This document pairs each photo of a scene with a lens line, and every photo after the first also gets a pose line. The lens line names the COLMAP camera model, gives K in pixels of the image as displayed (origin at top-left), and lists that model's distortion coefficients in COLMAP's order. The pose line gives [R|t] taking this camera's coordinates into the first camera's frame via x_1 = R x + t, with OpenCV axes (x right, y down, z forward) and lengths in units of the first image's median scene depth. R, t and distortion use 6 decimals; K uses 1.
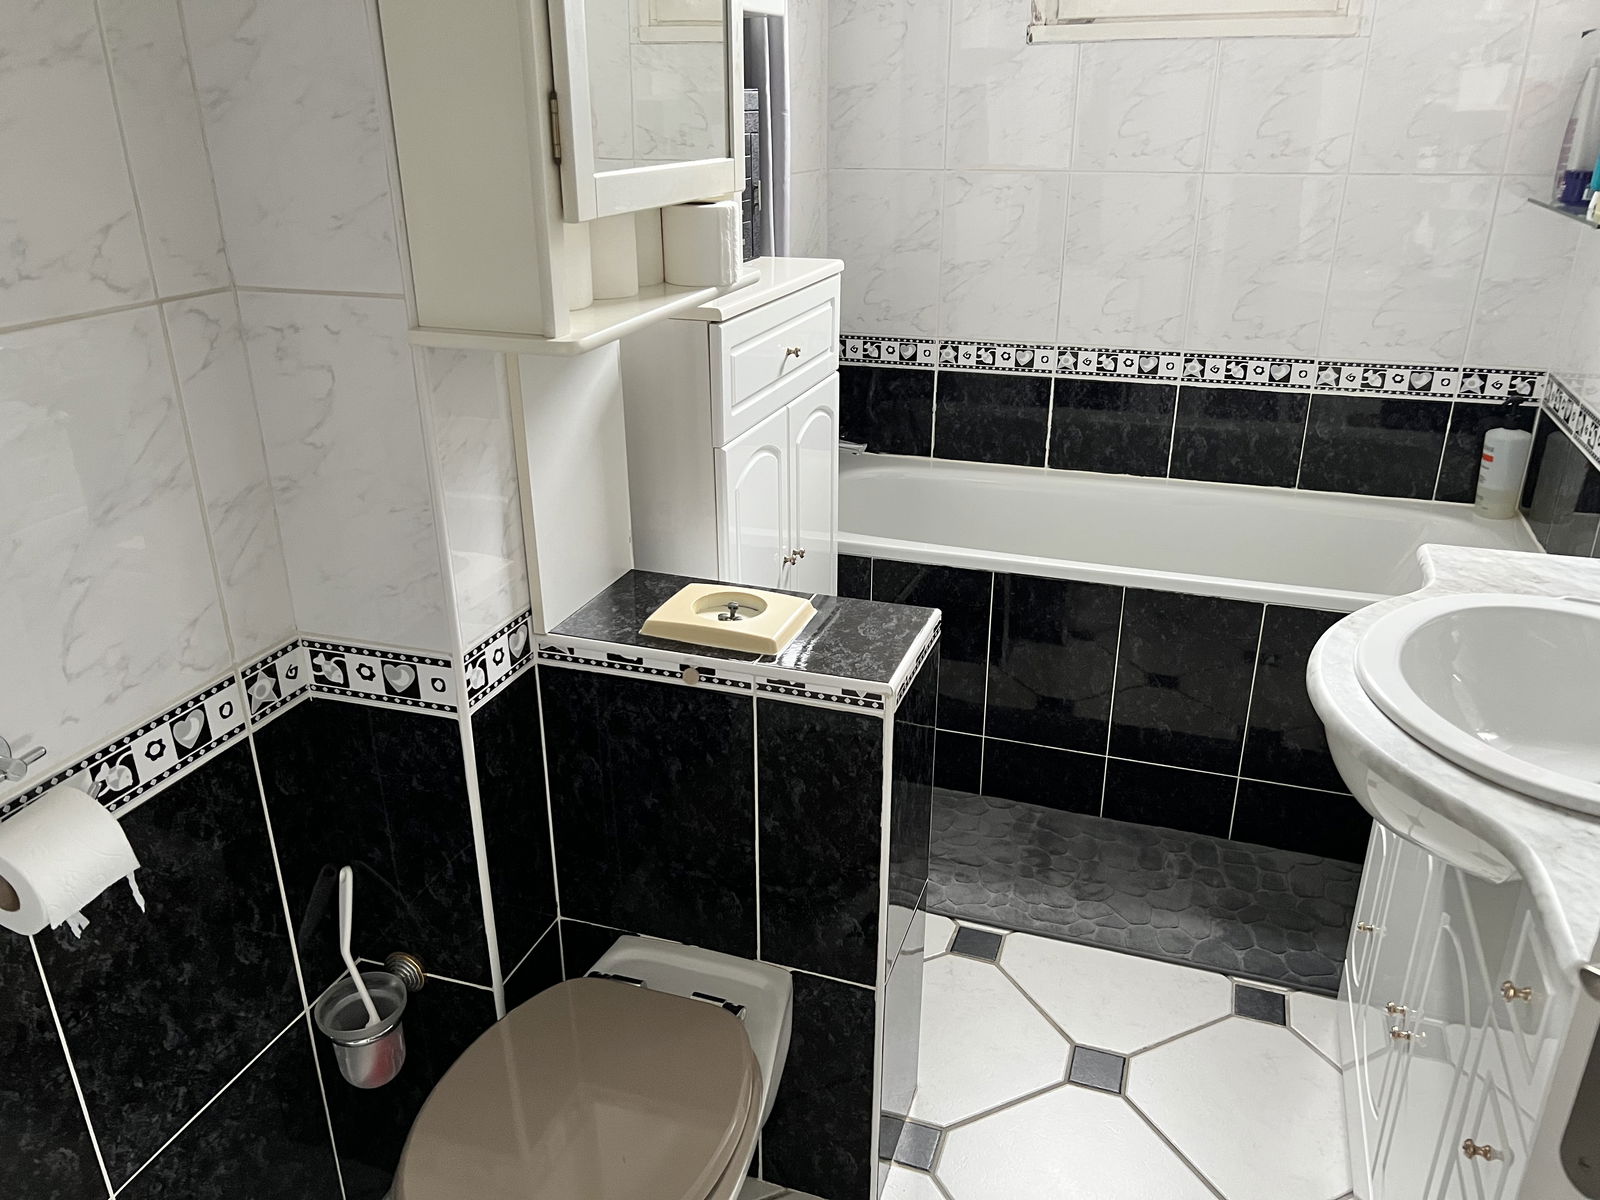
lens RADIAL K [[1223.5, 0, 800.0], [0, 1223.5, 600.0], [0, 0, 1]] dist [-0.023570, 0.063320]
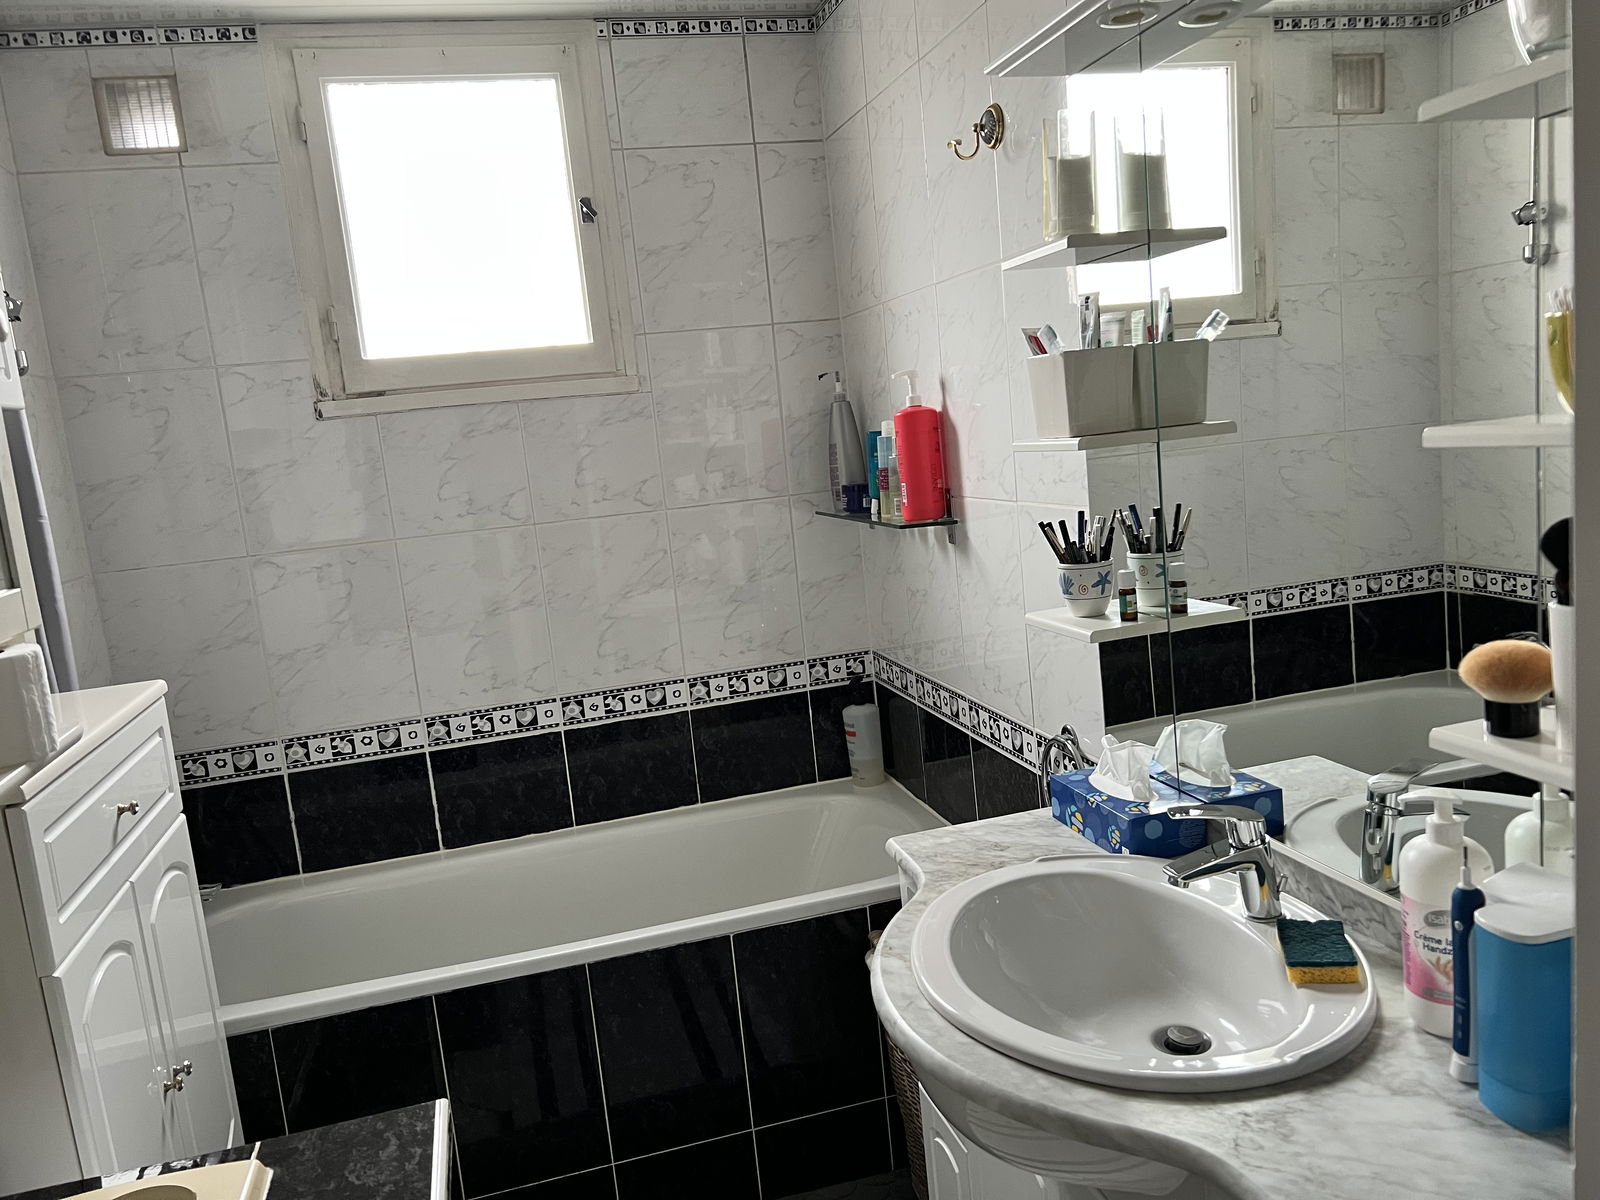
lens RADIAL K [[1185.6, 0, 800.0], [0, 1185.6, 600.0], [0, 0, 1]] dist [-0.000925, -0.007343]
pose [[0.818066, -0.159845, 0.552465, -0.038111], [0.301208, 0.937401, -0.174796, -0.053874], [-0.489941, 0.309401, 0.815003, 0.116346]]
